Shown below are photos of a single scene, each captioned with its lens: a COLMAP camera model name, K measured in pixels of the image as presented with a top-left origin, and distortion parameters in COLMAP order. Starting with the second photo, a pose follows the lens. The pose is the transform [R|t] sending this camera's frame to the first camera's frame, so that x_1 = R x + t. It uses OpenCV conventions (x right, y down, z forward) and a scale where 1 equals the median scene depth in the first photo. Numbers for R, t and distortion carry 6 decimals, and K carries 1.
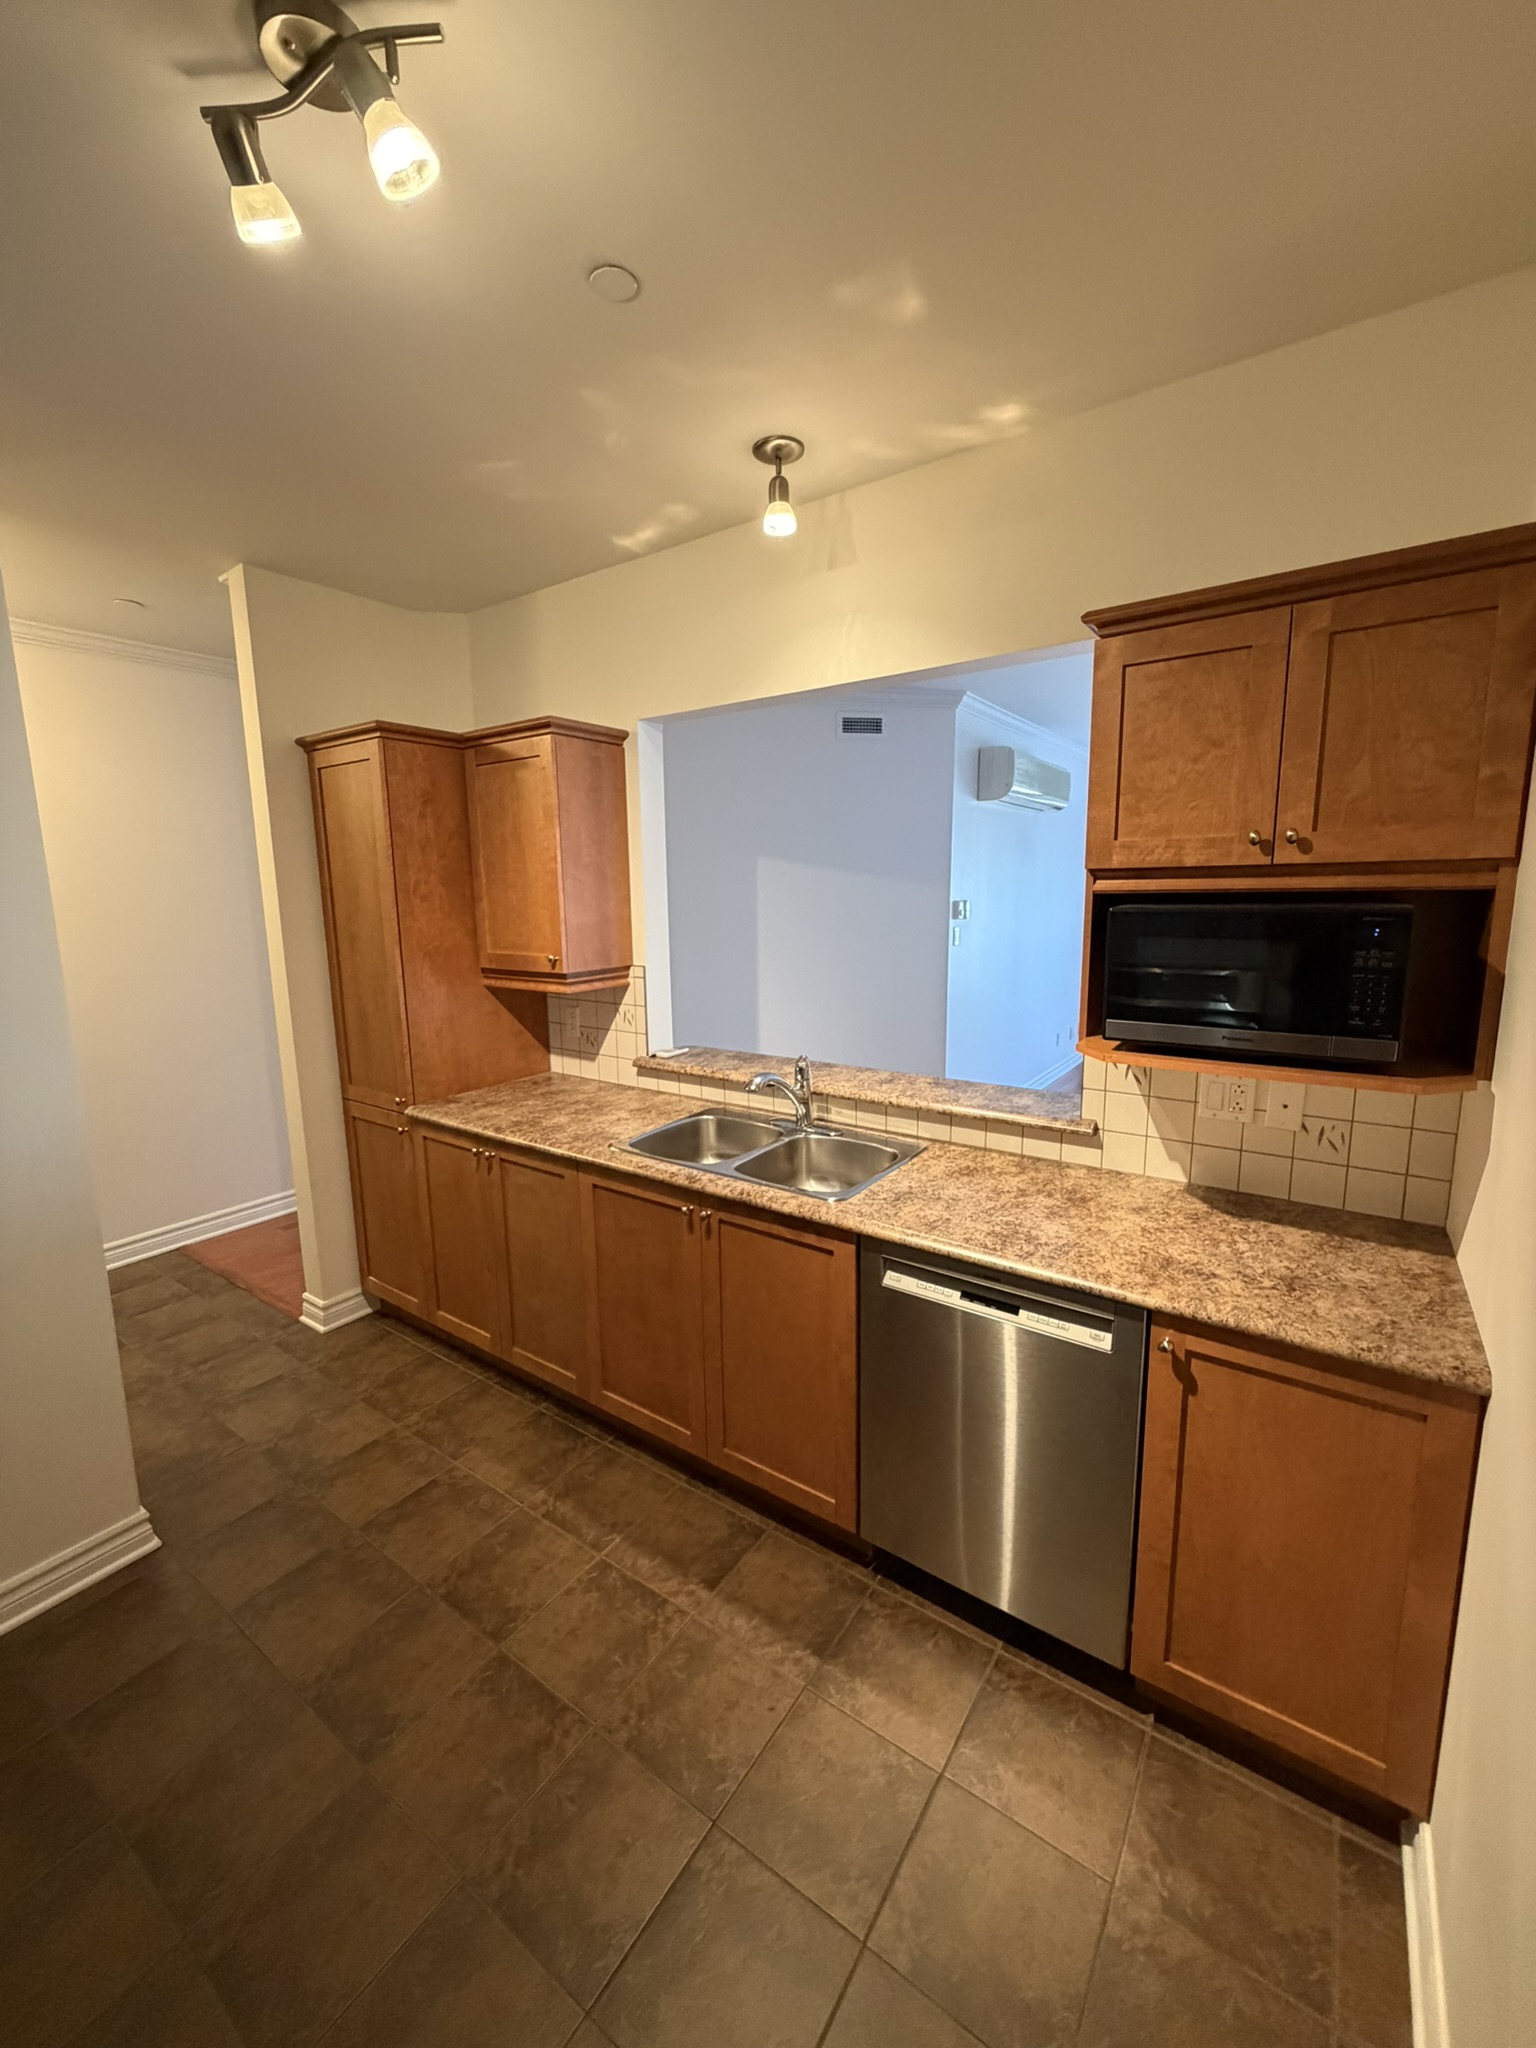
lens RADIAL K [[822.9, 0, 764.4], [0, 822.9, 1019.3], [0, 0, 1]] dist [0.012301, -0.000400]
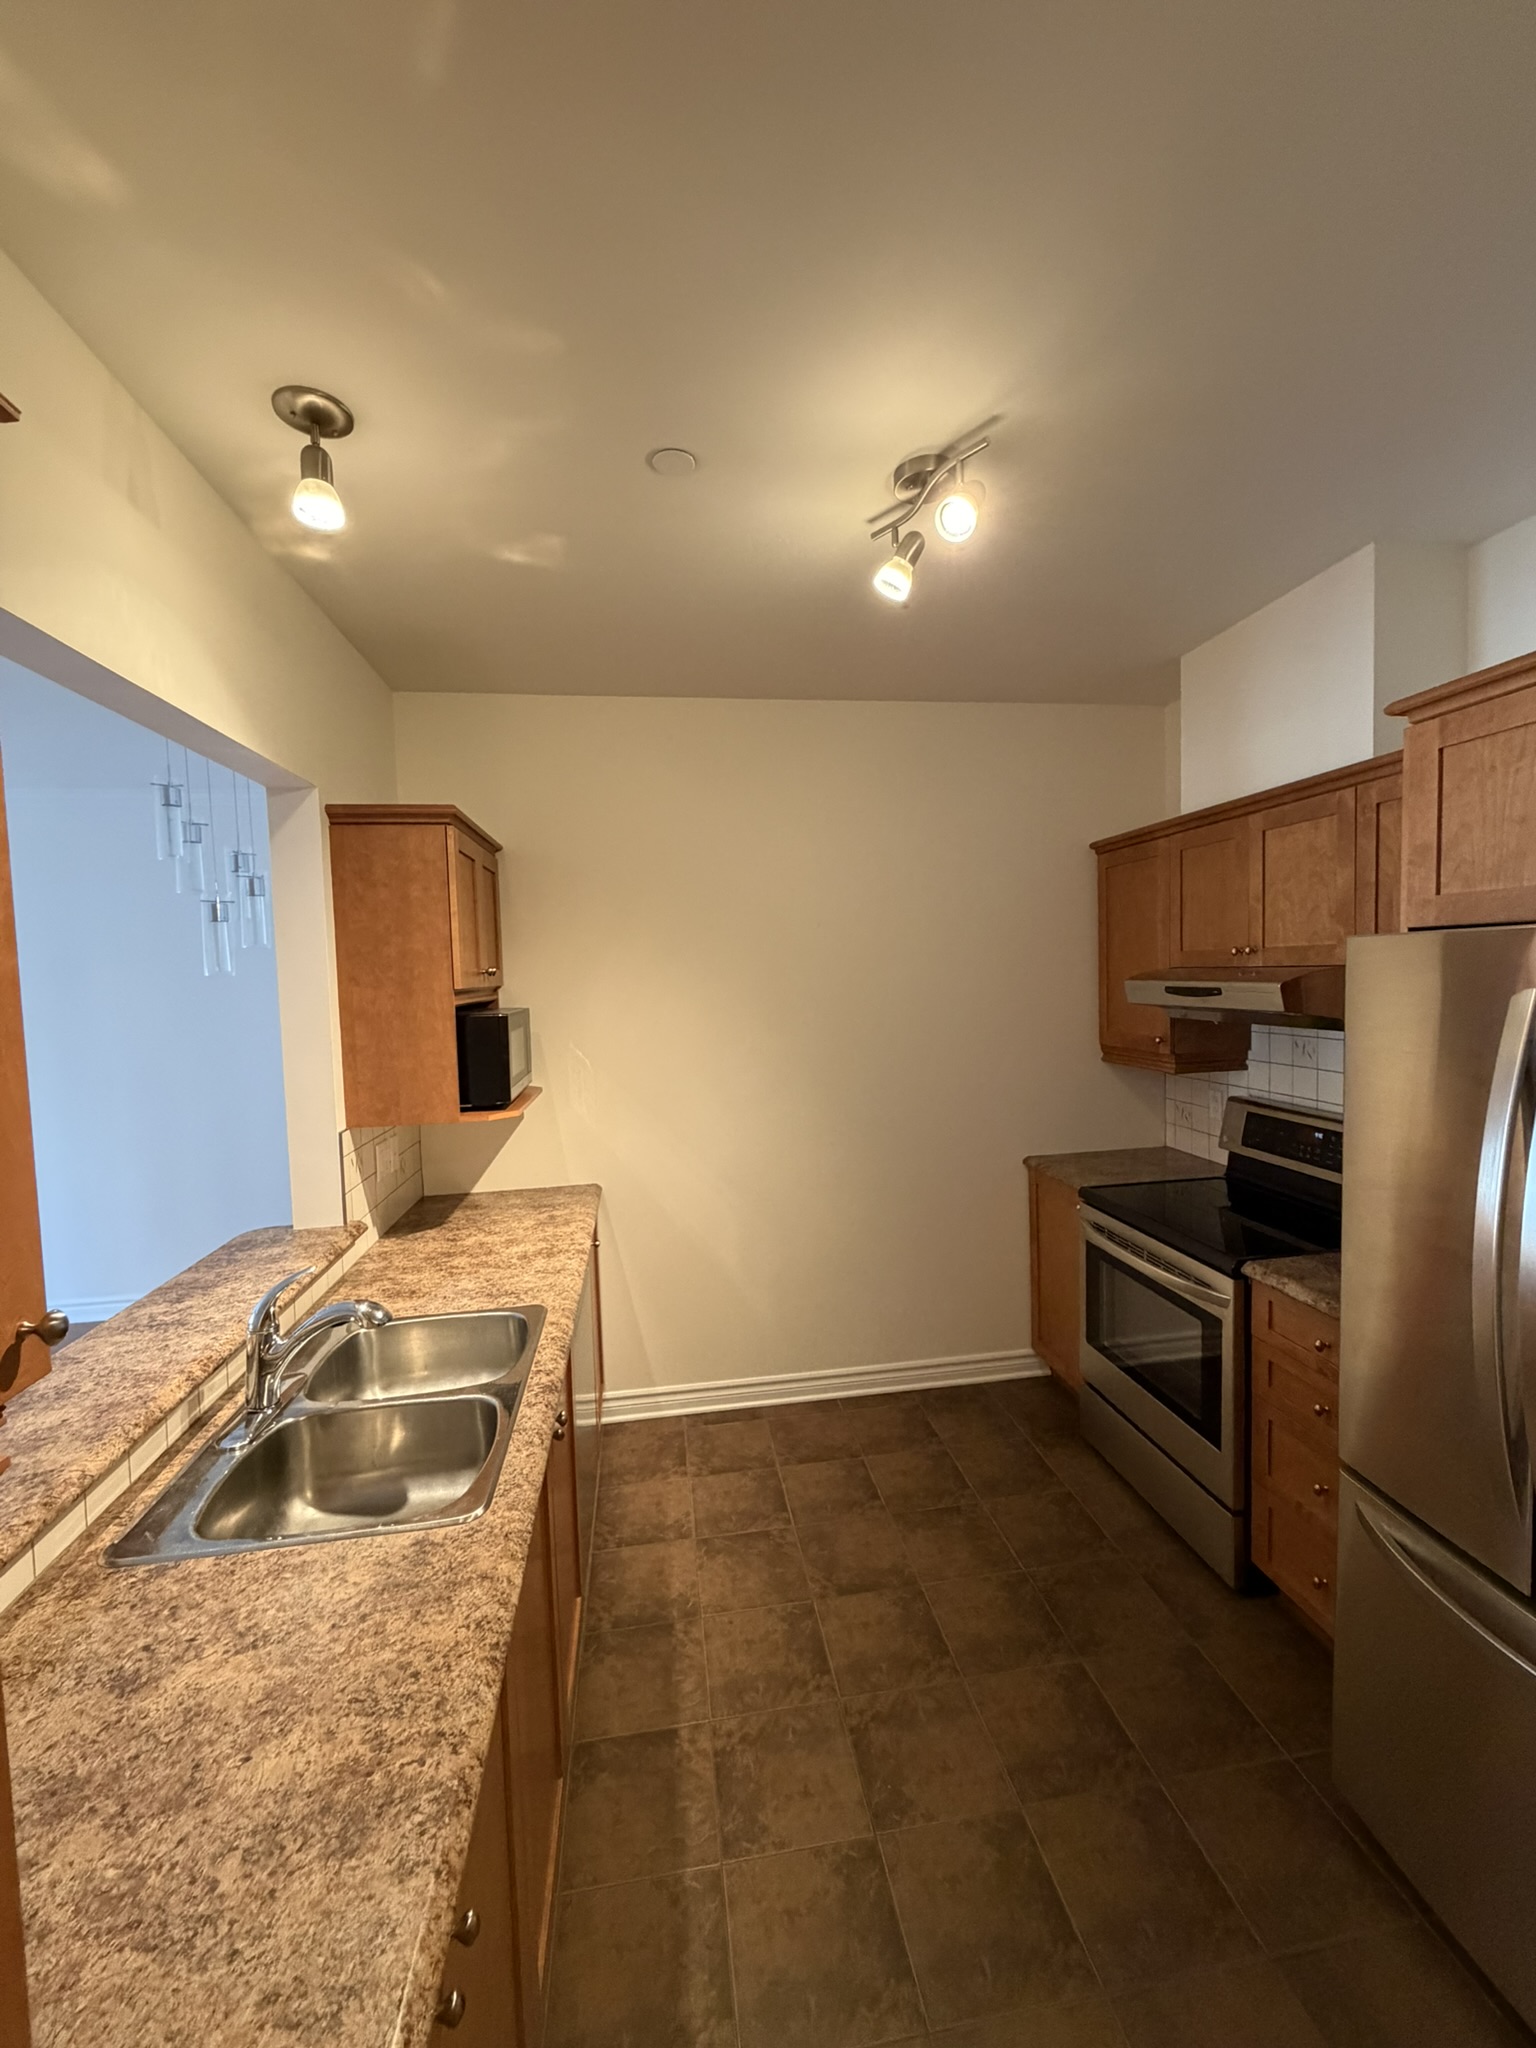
lens RADIAL K [[822.9, 0, 766.7], [0, 822.9, 1021.7], [0, 0, 1]] dist [0.012301, -0.000400]
pose [[-0.691278, -0.006704, 0.722558, -0.842630], [0.154958, 0.975318, 0.157299, -0.241504], [-0.705778, 0.220704, -0.673177, 1.431151]]
